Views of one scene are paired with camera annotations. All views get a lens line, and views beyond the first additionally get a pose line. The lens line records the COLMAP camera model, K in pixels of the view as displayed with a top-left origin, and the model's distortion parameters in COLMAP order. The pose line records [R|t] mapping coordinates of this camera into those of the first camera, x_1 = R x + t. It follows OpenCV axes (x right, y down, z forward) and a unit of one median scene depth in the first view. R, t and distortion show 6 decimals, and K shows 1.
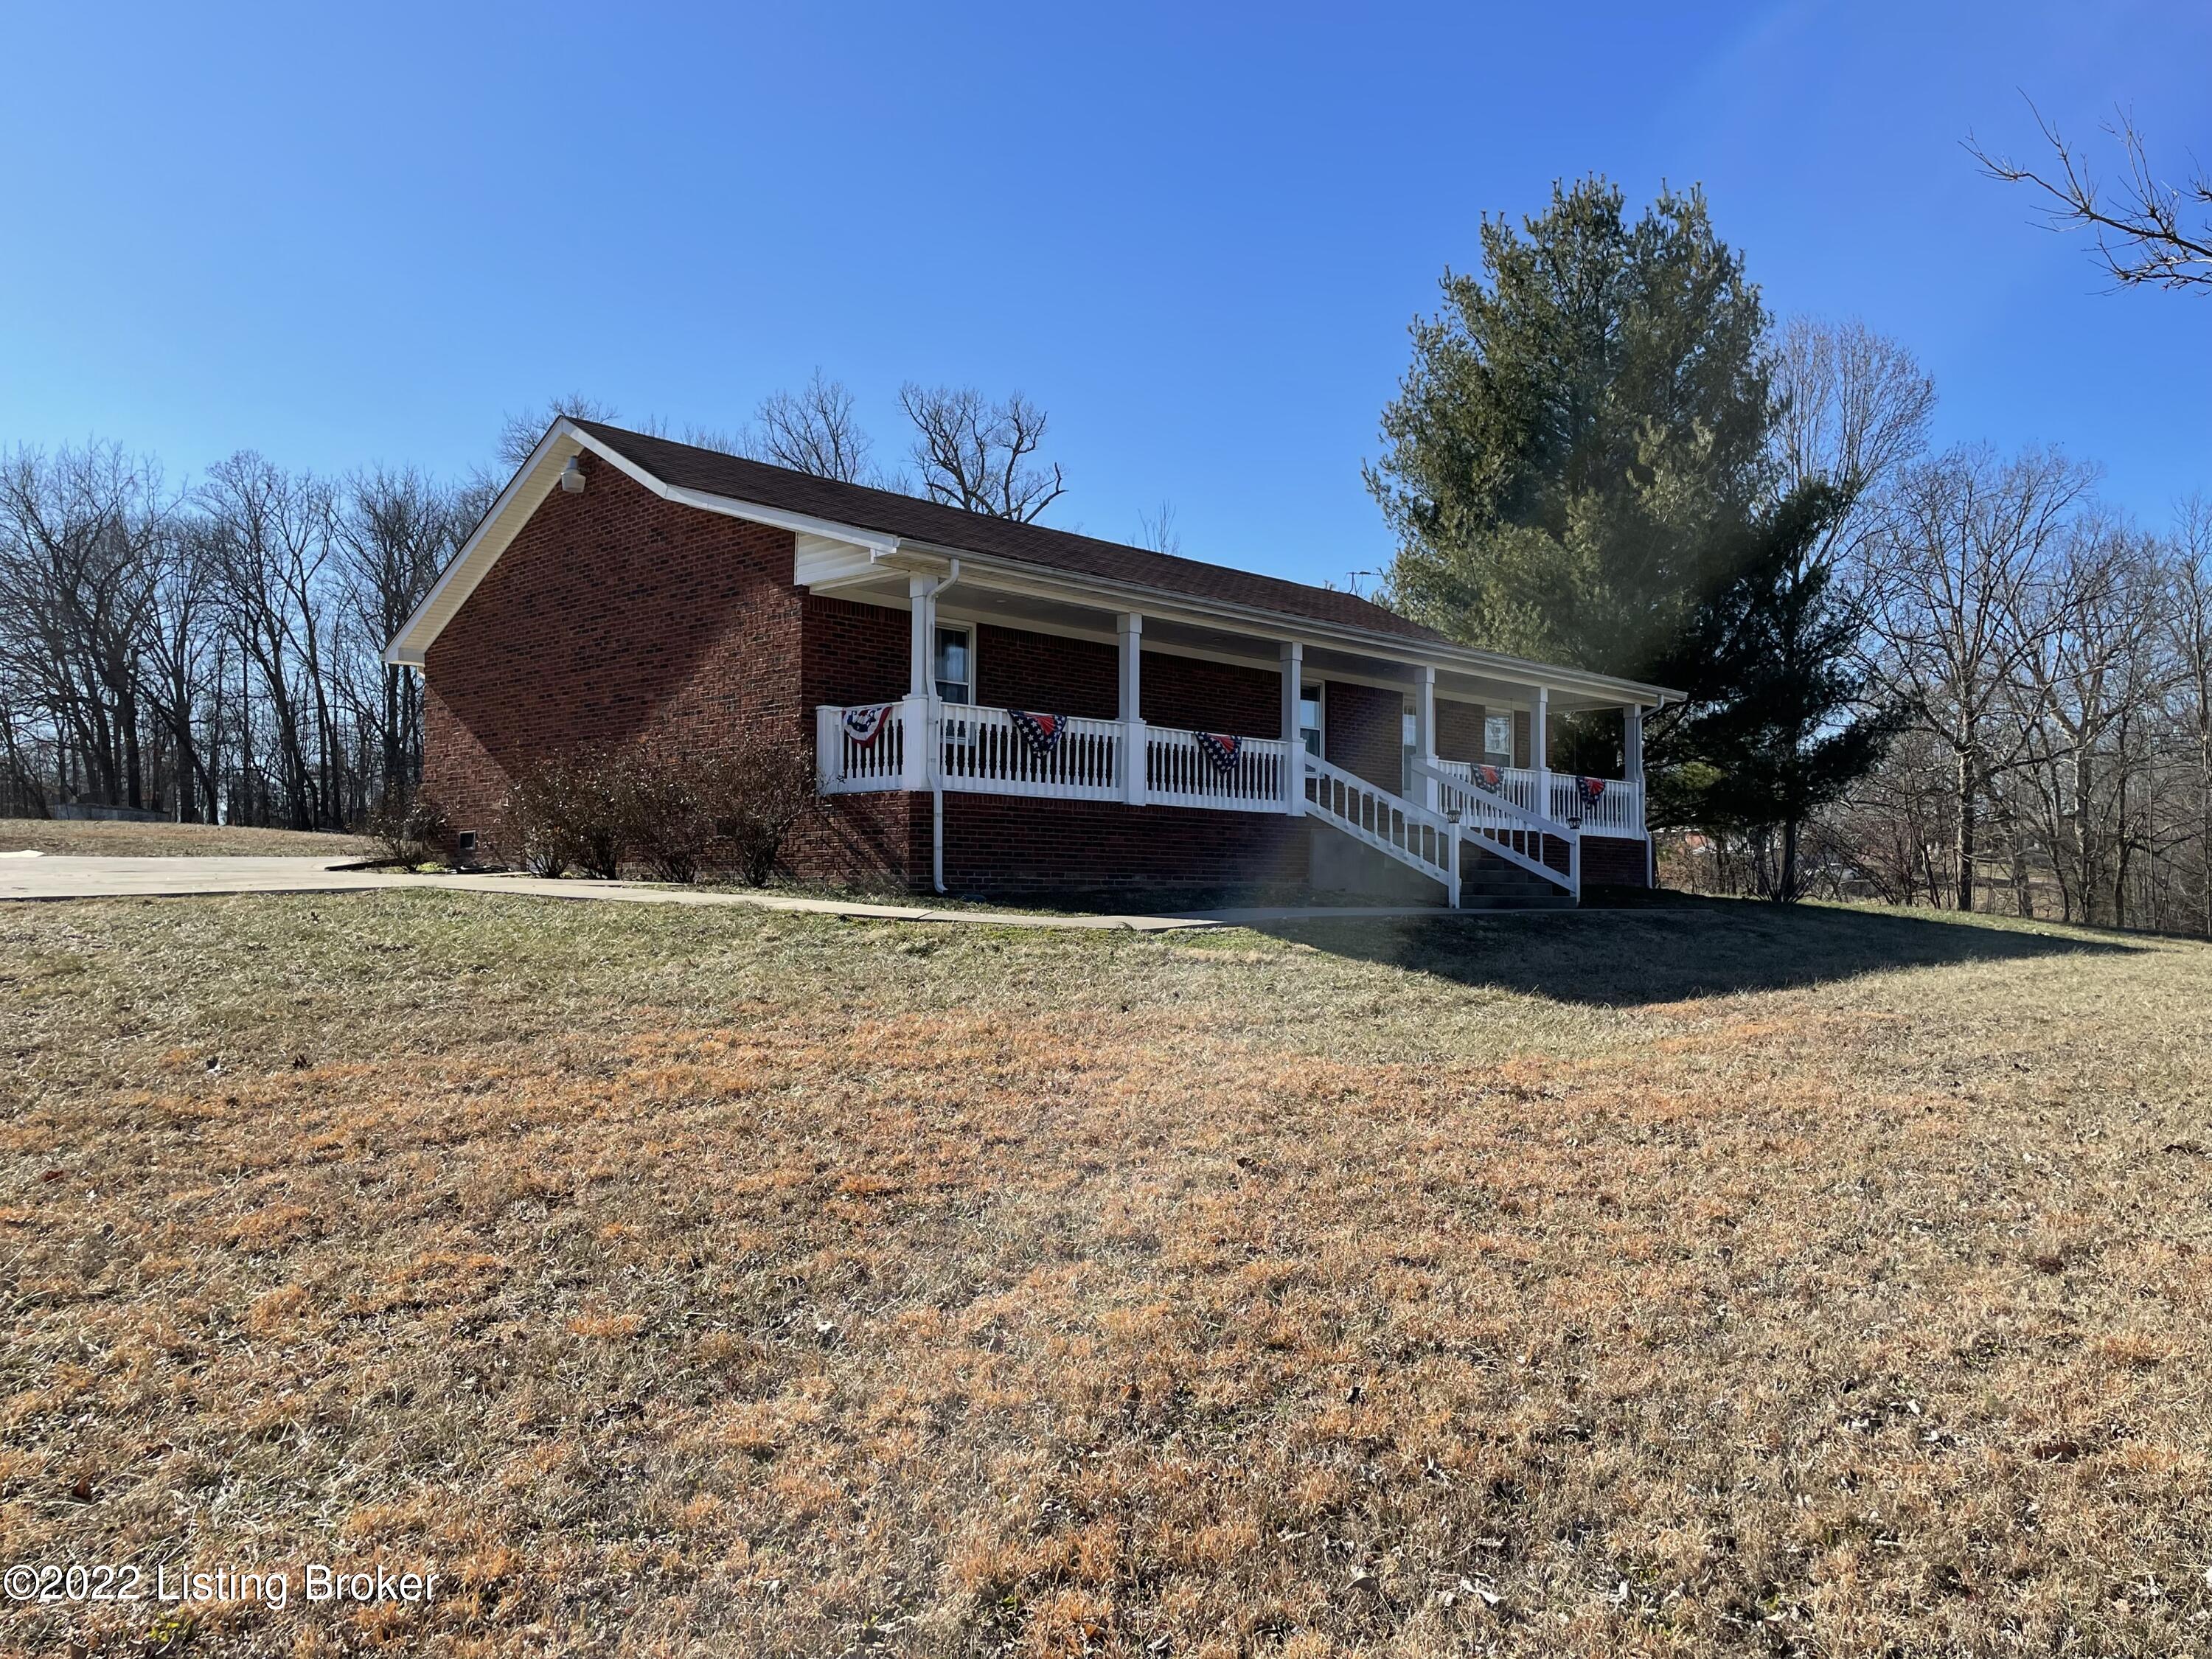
lens RADIAL K [[1753.3, 0, 1106.0], [0, 1753.3, 829.5], [0, 0, 1]] dist [0.069521, 0.003051]
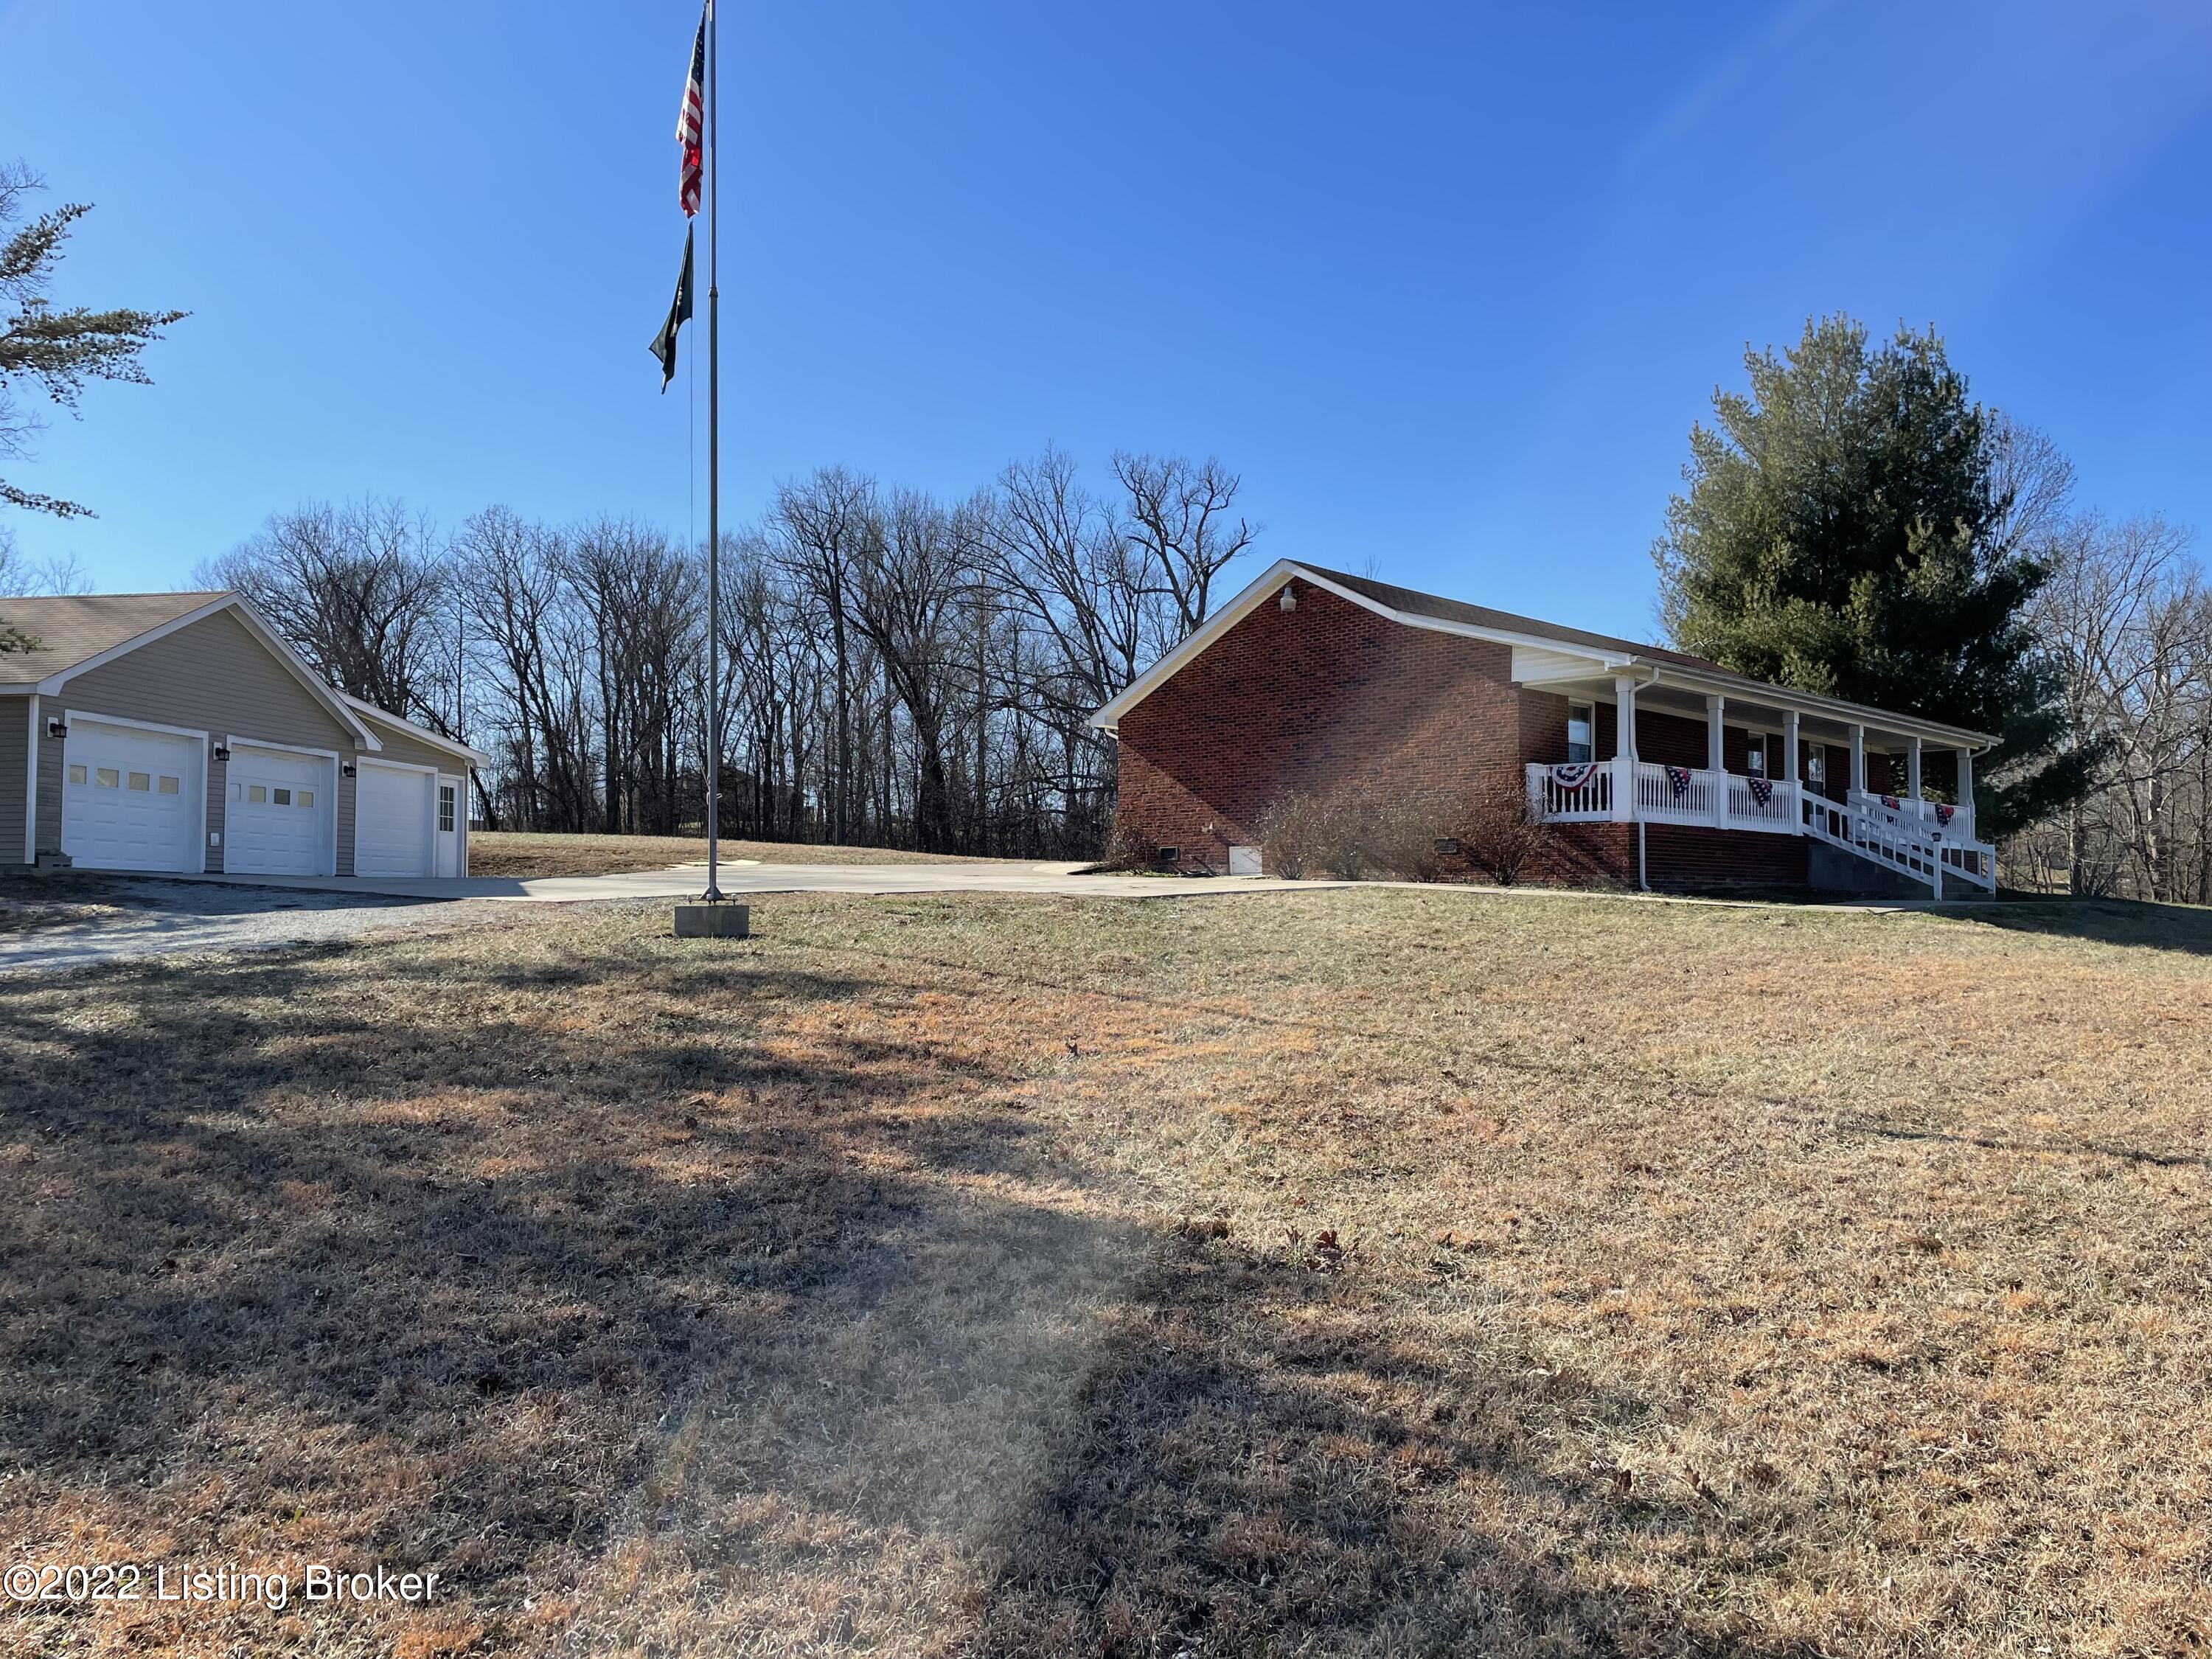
lens RADIAL K [[1681.0, 0, 1106.0], [0, 1681.0, 829.5], [0, 0, 1]] dist [0.040174, -0.003163]
pose [[0.999971, -0.002785, -0.007024, -0.428881], [0.002756, 0.999988, -0.004075, -0.008645], [0.007035, 0.004055, 0.999967, -0.349526]]
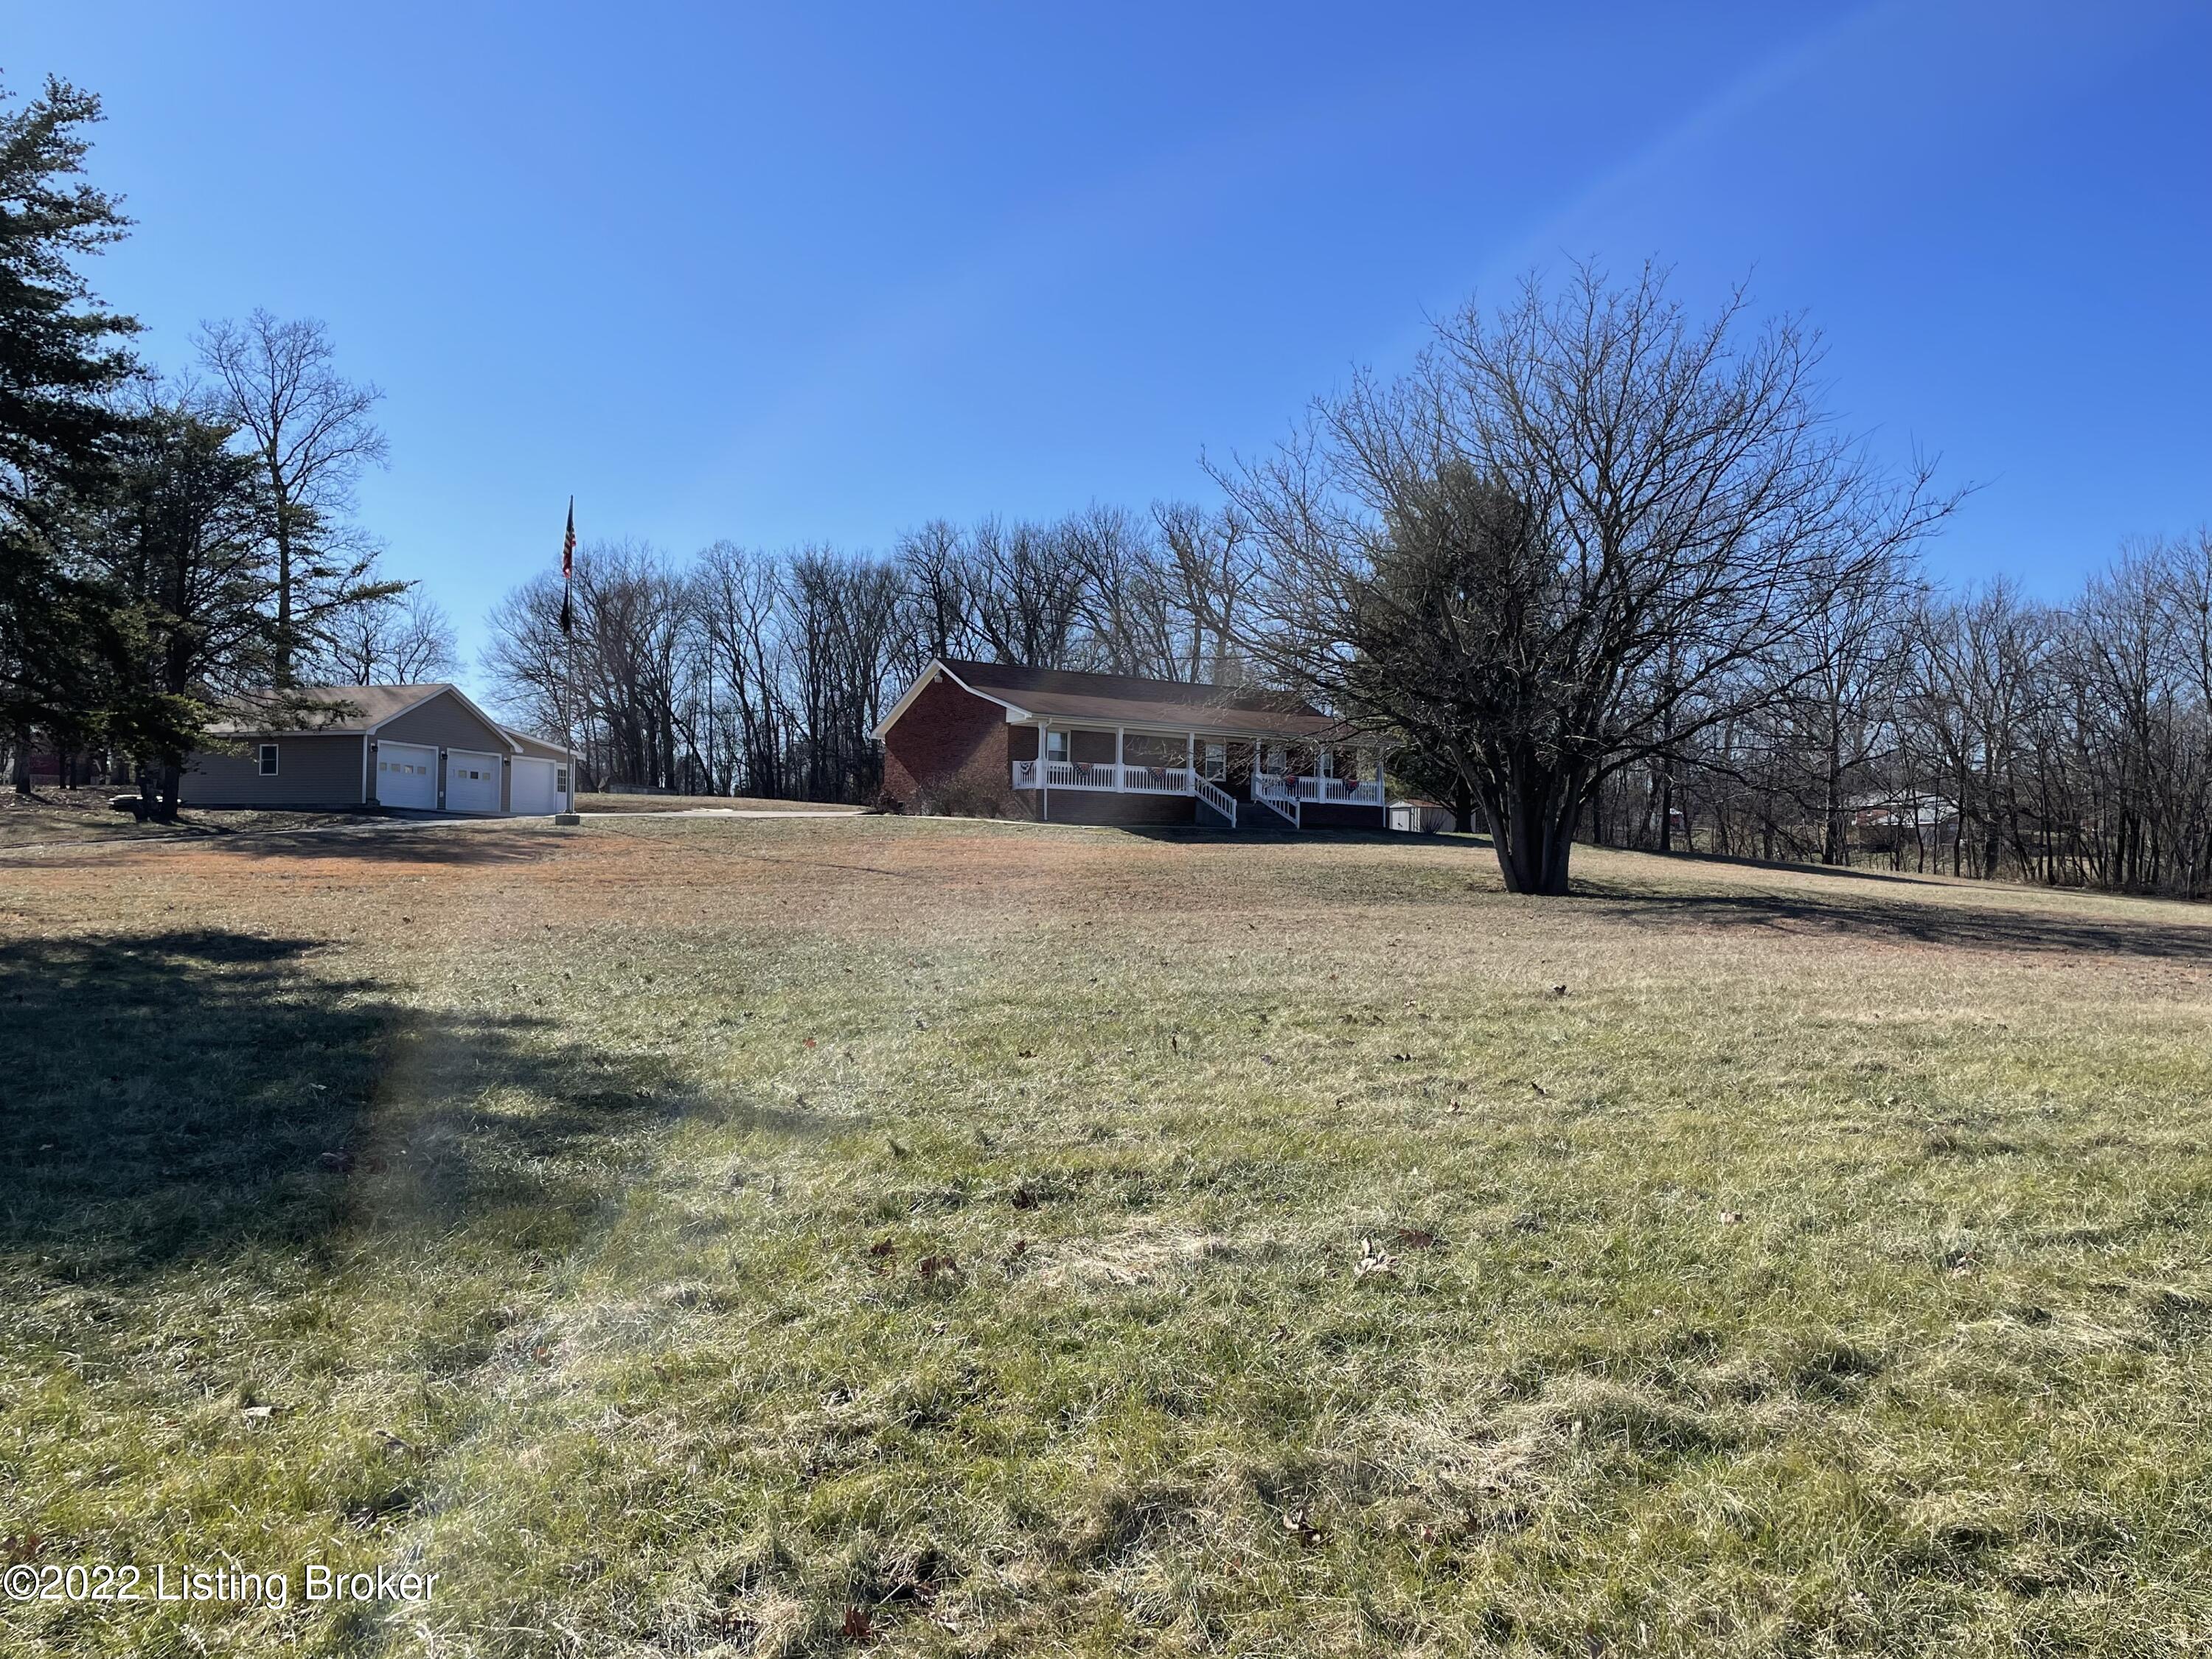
lens RADIAL K [[1753.3, 0, 1106.0], [0, 1753.3, 829.5], [0, 0, 1]] dist [0.069521, 0.003051]
pose [[0.980628, 0.004089, -0.195837, 0.509231], [-0.001421, 0.999904, 0.013761, 0.006853], [0.195874, -0.013216, 0.980540, -1.690494]]
